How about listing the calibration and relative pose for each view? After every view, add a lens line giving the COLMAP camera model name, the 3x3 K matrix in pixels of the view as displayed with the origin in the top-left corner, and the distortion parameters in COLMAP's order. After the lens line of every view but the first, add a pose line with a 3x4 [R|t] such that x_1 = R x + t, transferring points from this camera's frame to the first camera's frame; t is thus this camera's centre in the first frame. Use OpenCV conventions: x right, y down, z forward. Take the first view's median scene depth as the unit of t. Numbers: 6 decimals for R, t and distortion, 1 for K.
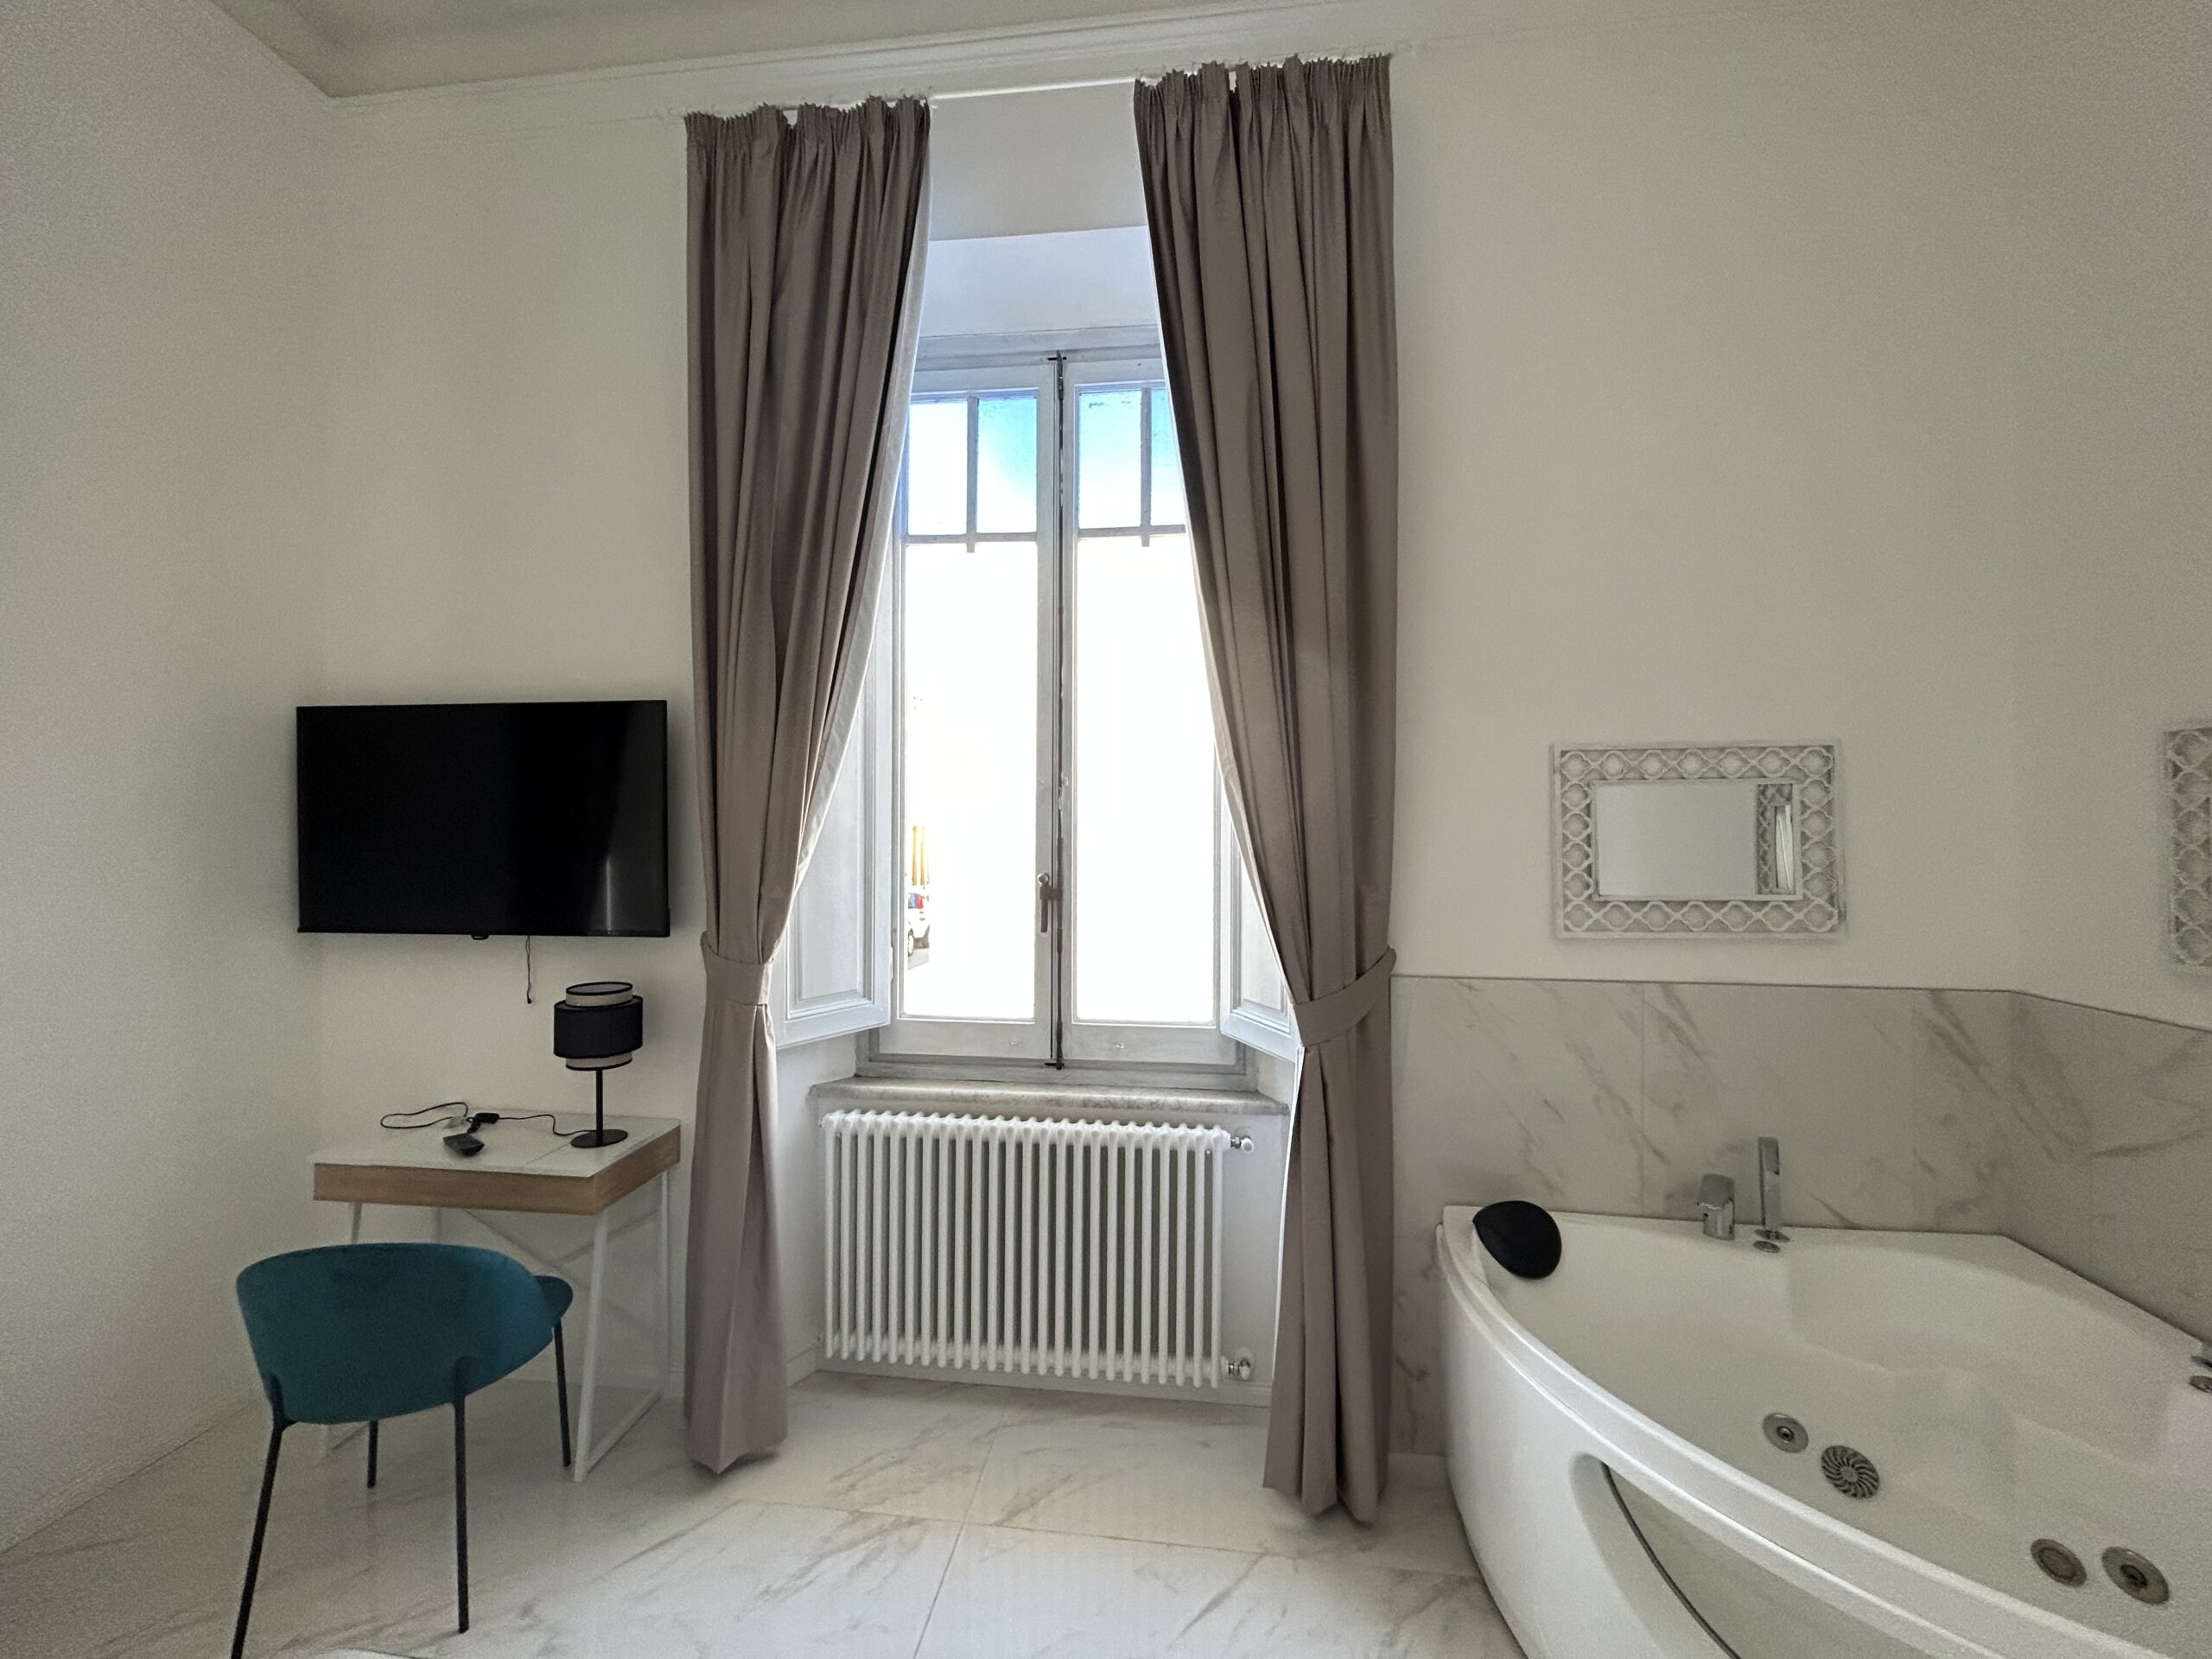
lens RADIAL K [[895.3, 0, 1106.0], [0, 895.3, 829.5], [0, 0, 1]] dist [-0.002061, 0.000475]
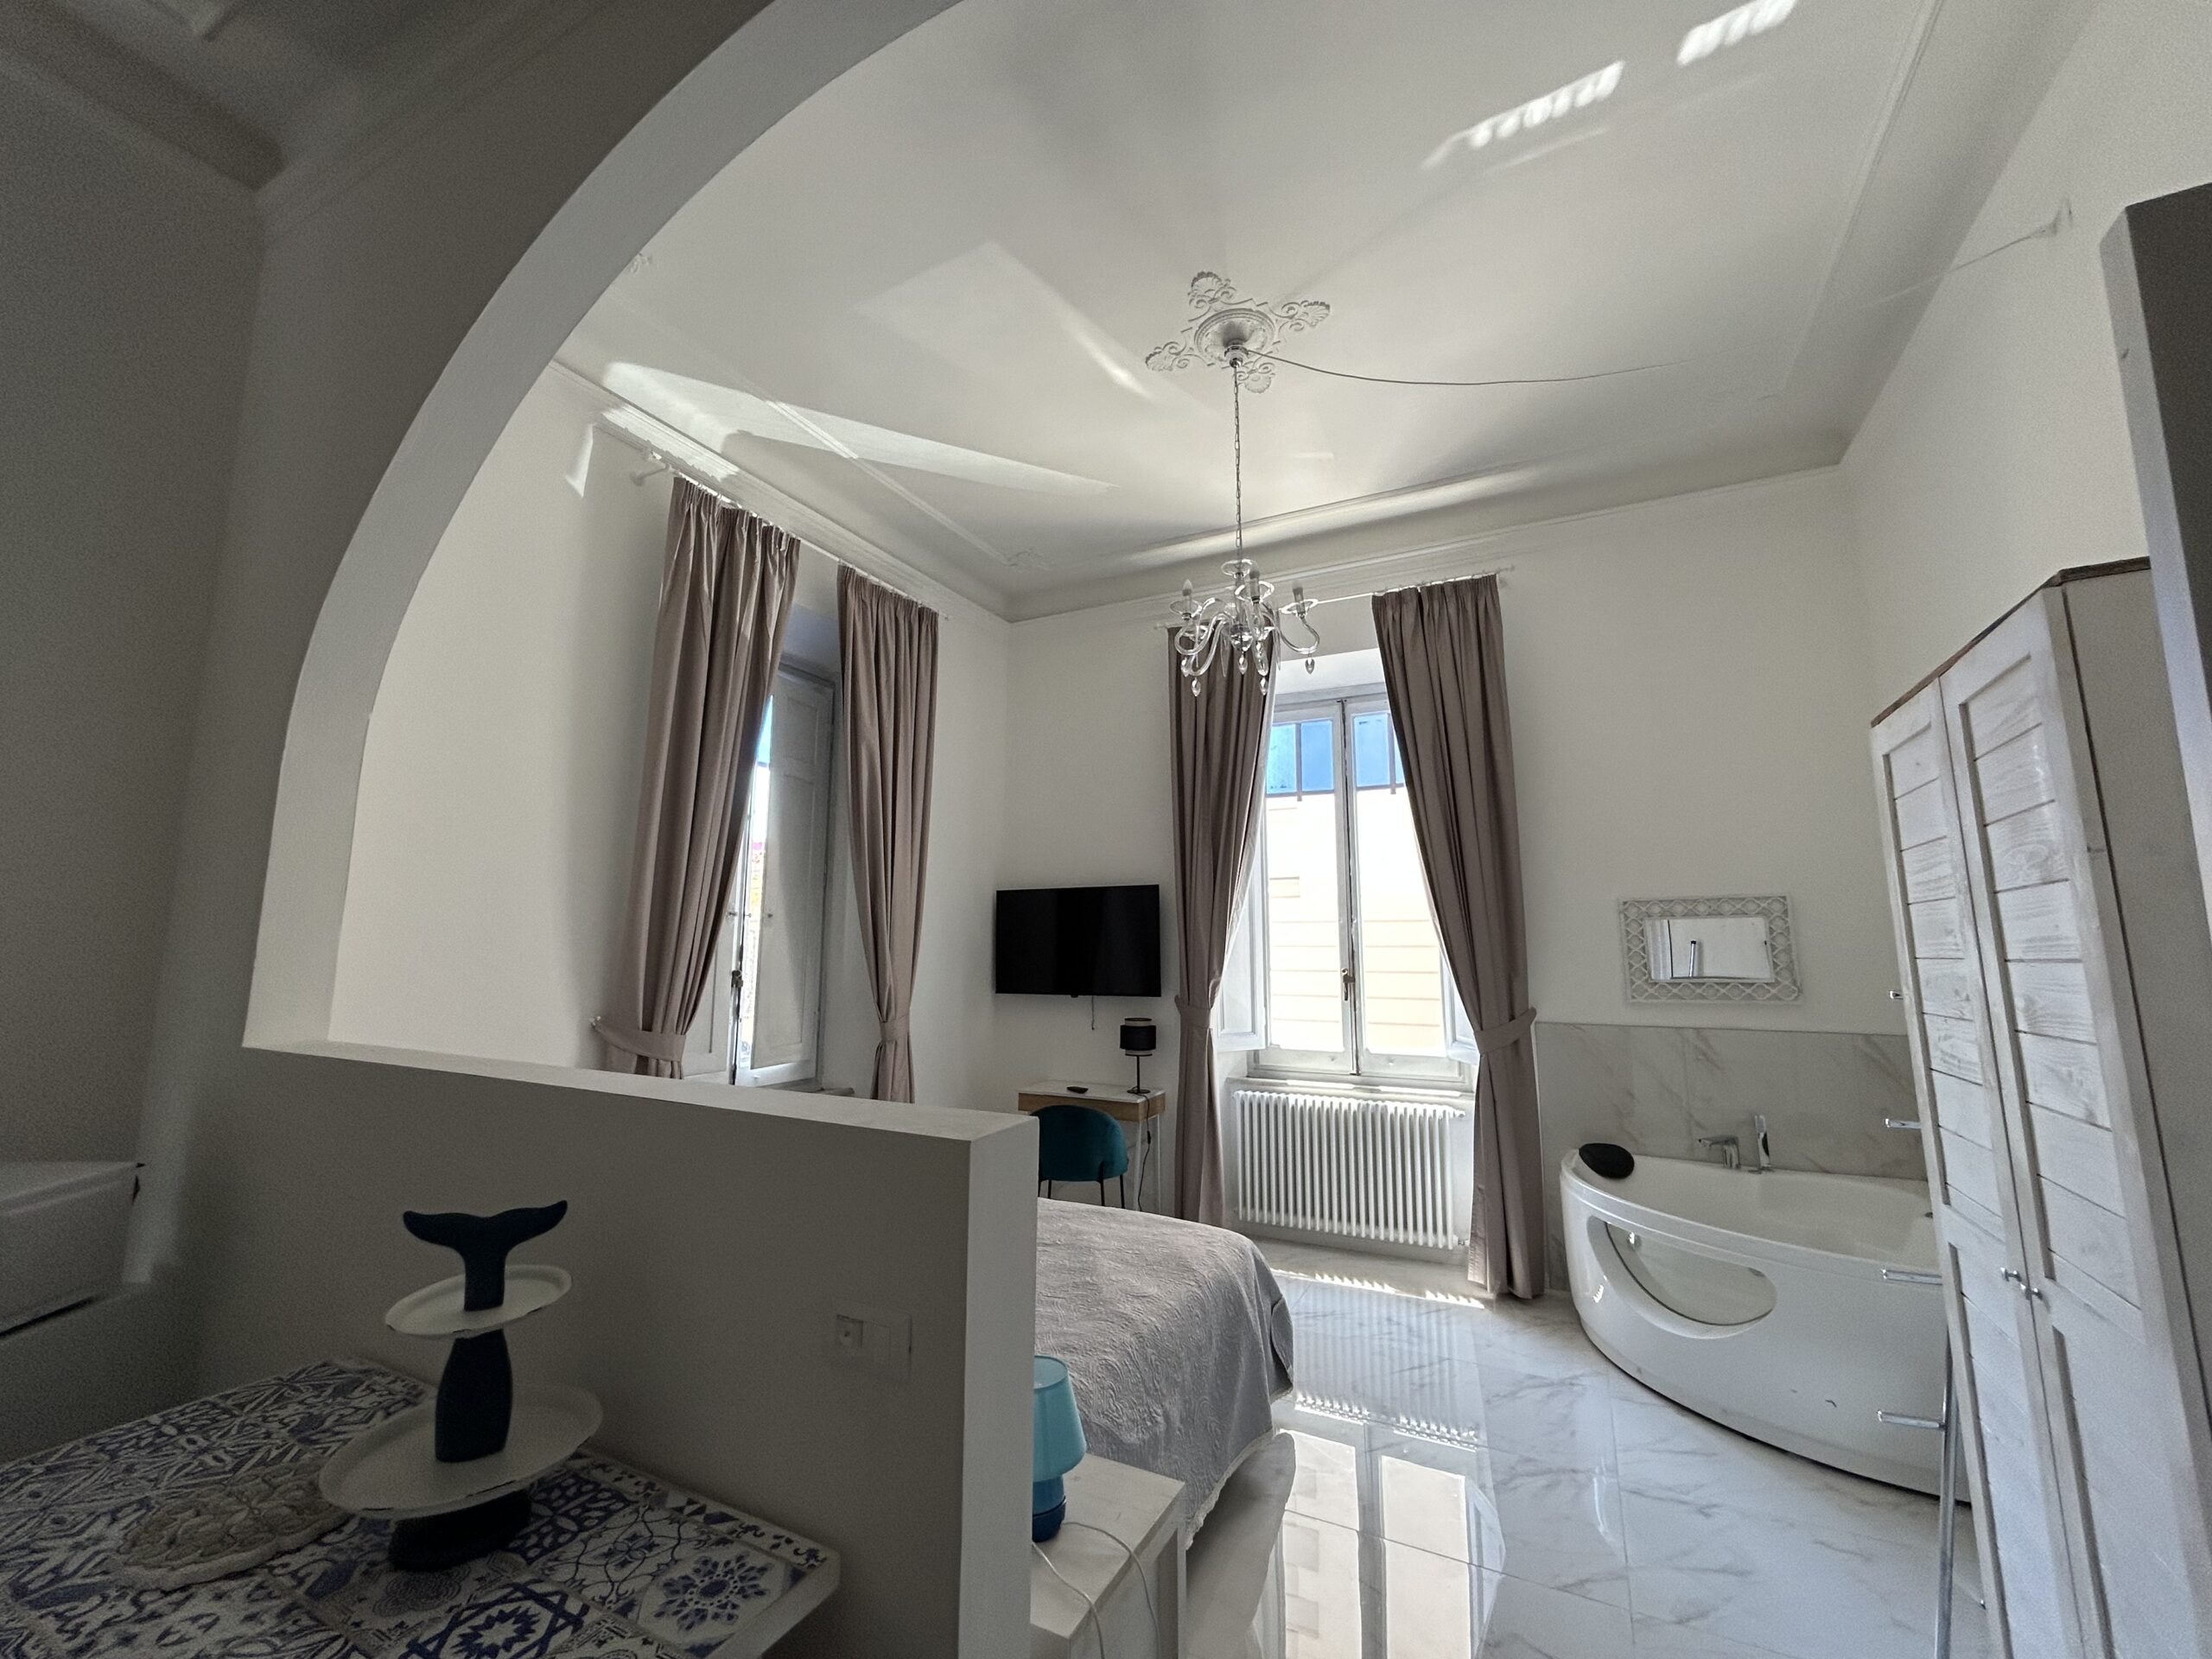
lens RADIAL K [[872.9, 0, 1112.8], [0, 872.9, 829.8], [0, 0, 1]] dist [-0.000659, 0.000165]
pose [[0.941300, -0.049917, -0.333859, 0.118409], [0.009063, 0.992387, -0.122823, -0.022058], [0.337448, 0.112588, 0.934587, -1.100770]]
